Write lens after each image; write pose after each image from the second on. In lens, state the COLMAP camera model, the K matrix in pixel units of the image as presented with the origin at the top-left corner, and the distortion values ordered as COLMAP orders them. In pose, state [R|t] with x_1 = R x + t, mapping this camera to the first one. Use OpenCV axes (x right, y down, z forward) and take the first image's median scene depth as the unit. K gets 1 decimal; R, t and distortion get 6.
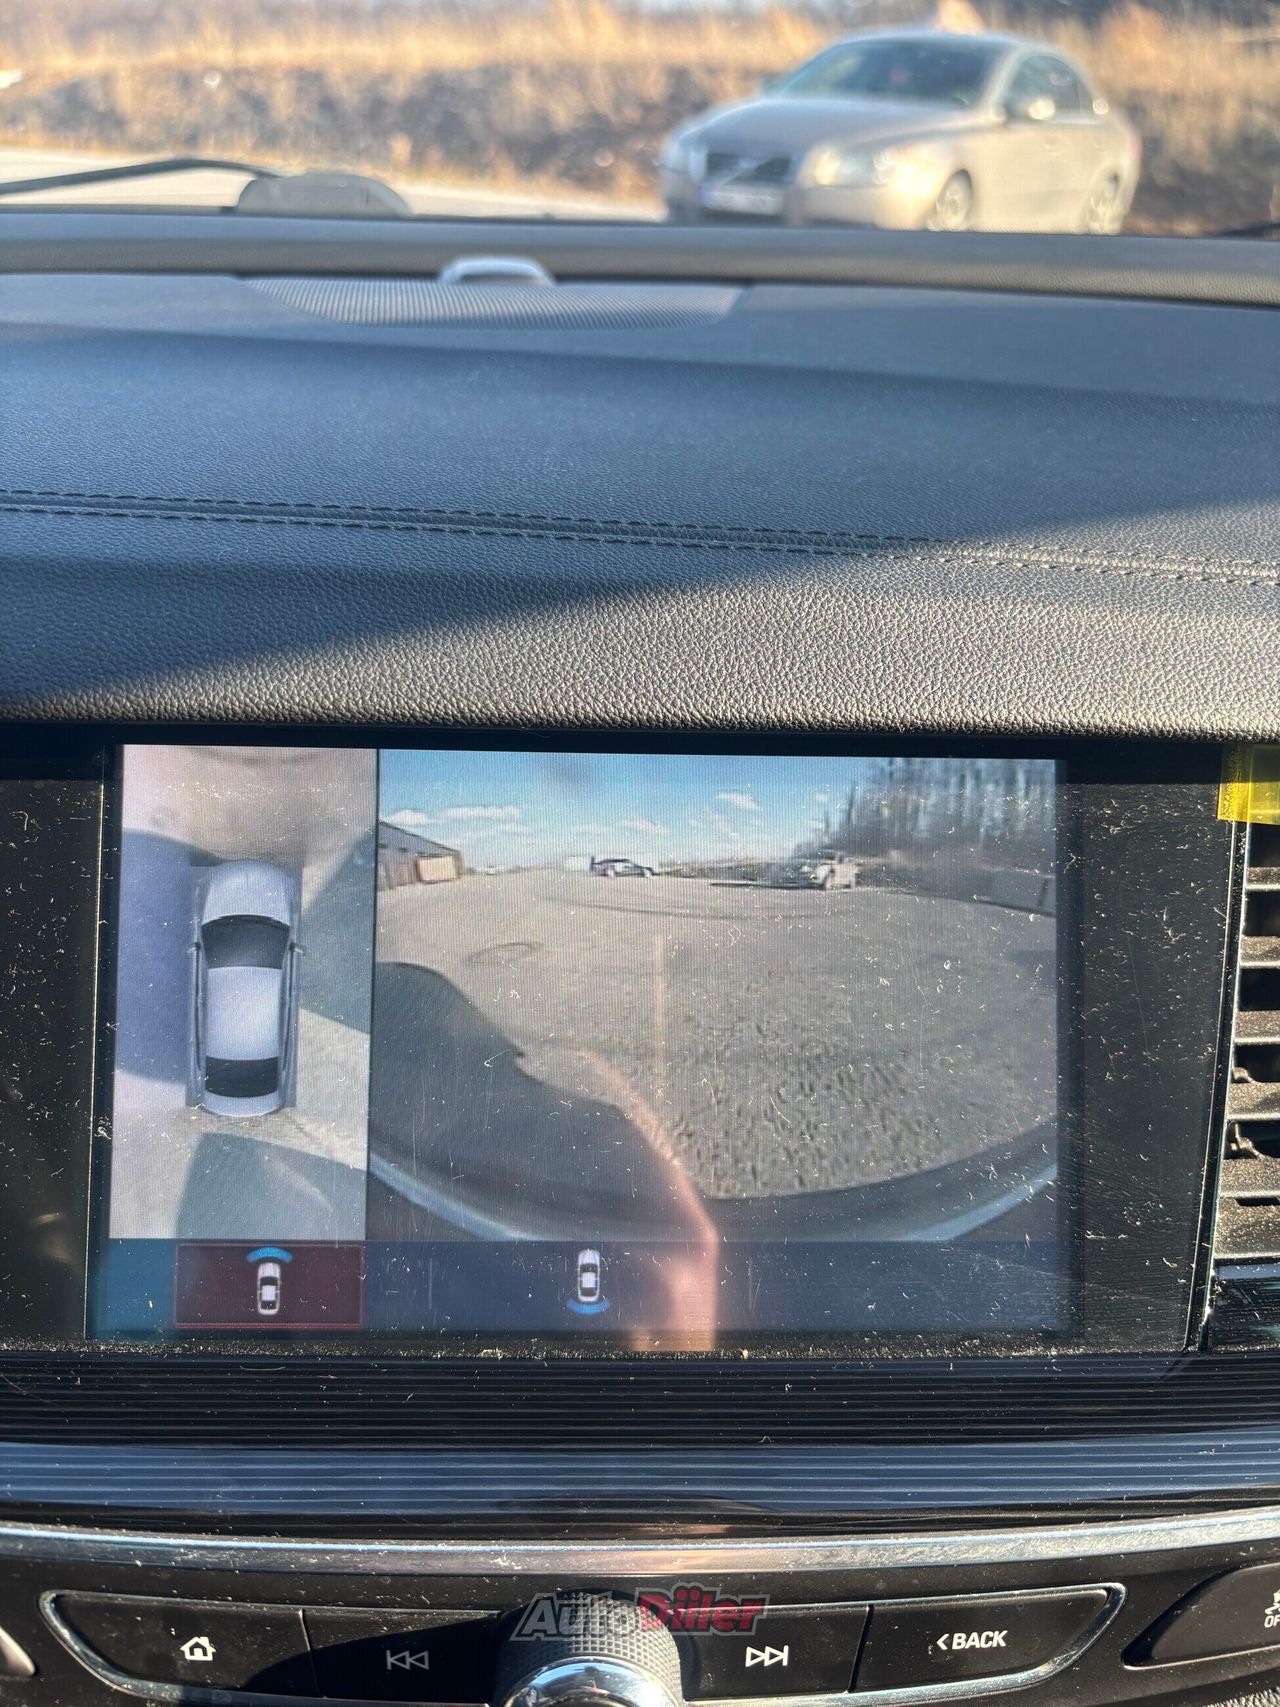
lens RADIAL K [[1296.9, 0, 638.8], [0, 1296.9, 855.6], [0, 0, 1]] dist [-0.013096, -0.007713]
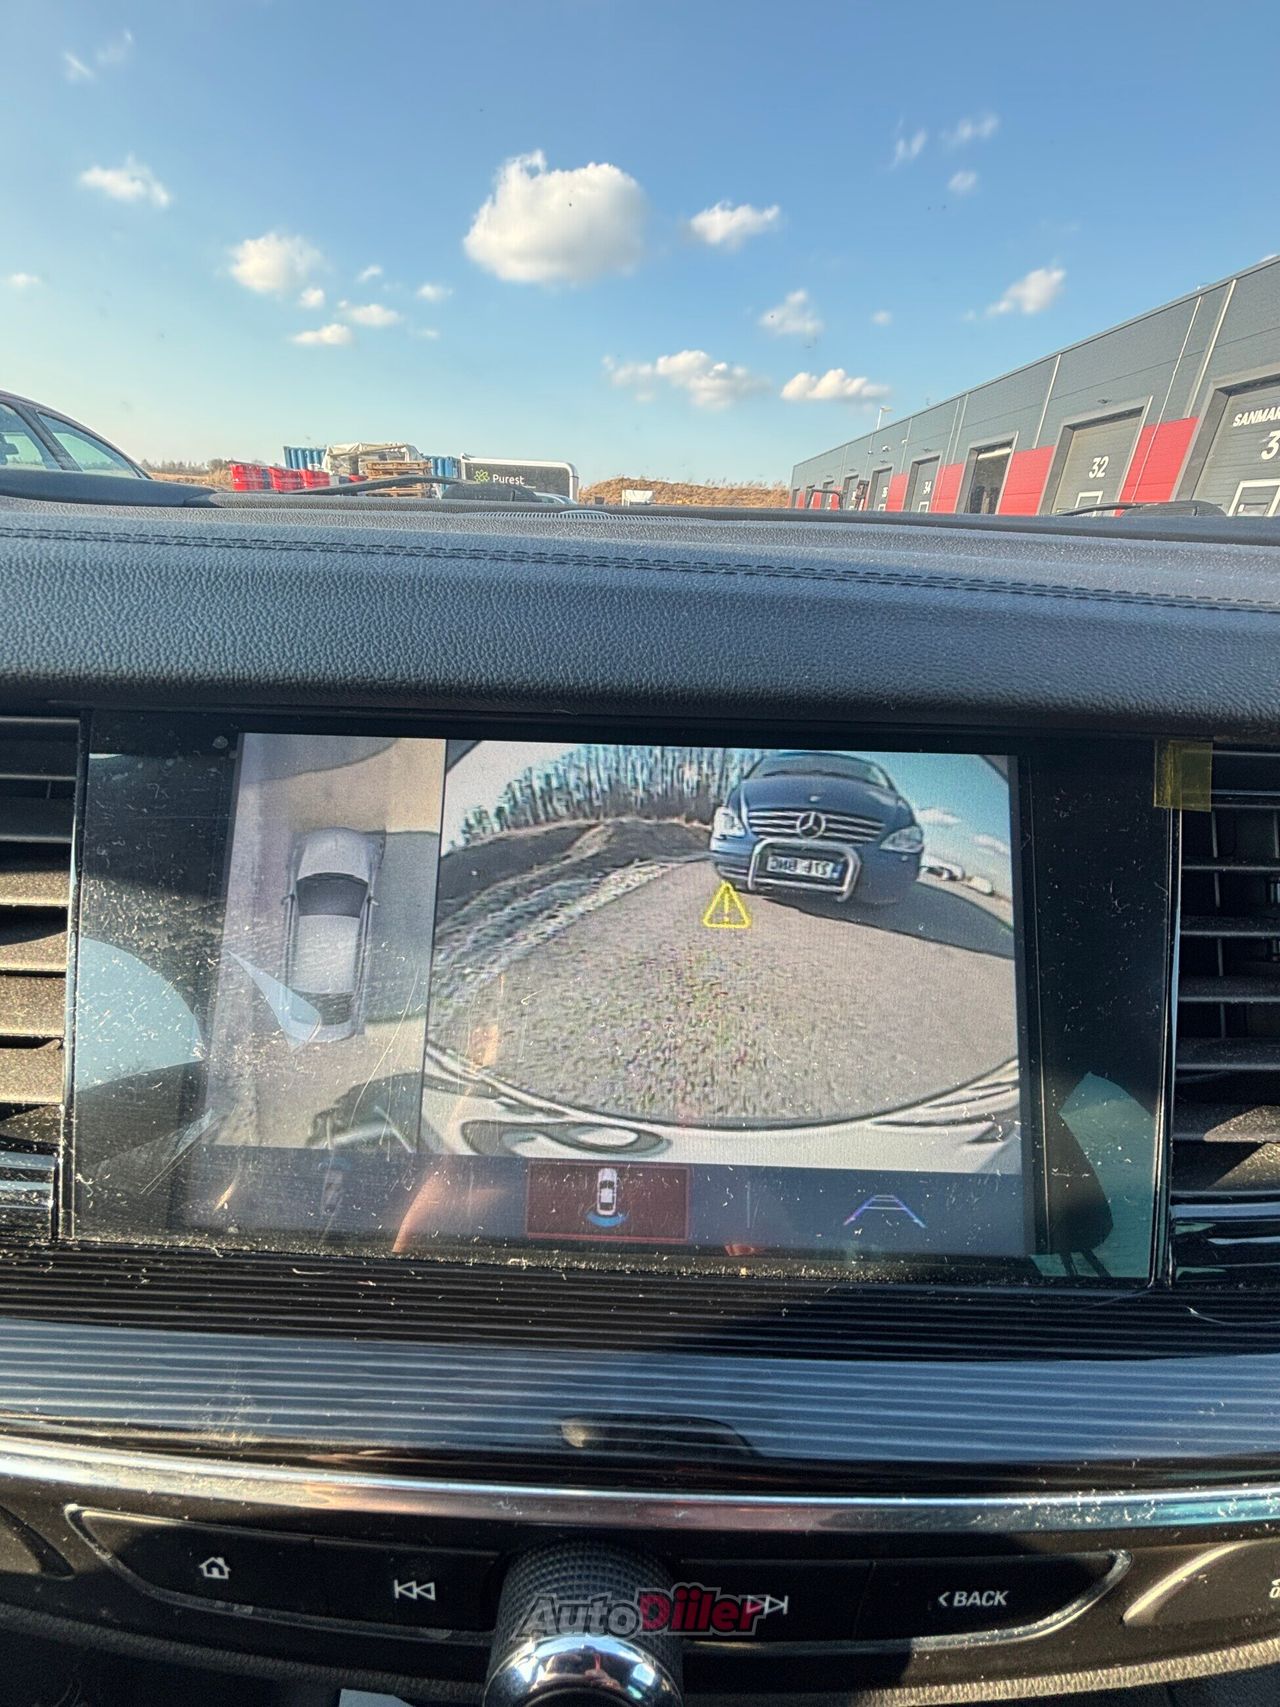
lens RADIAL K [[684.0, 0, 636.8], [0, 684.0, 848.9], [0, 0, 1]] dist [0.003799, 0.000396]
pose [[0.998666, 0.015835, -0.049153, 0.013885], [-0.019367, 0.997200, -0.072224, 0.069056], [0.047872, 0.073079, 0.996177, 0.398623]]
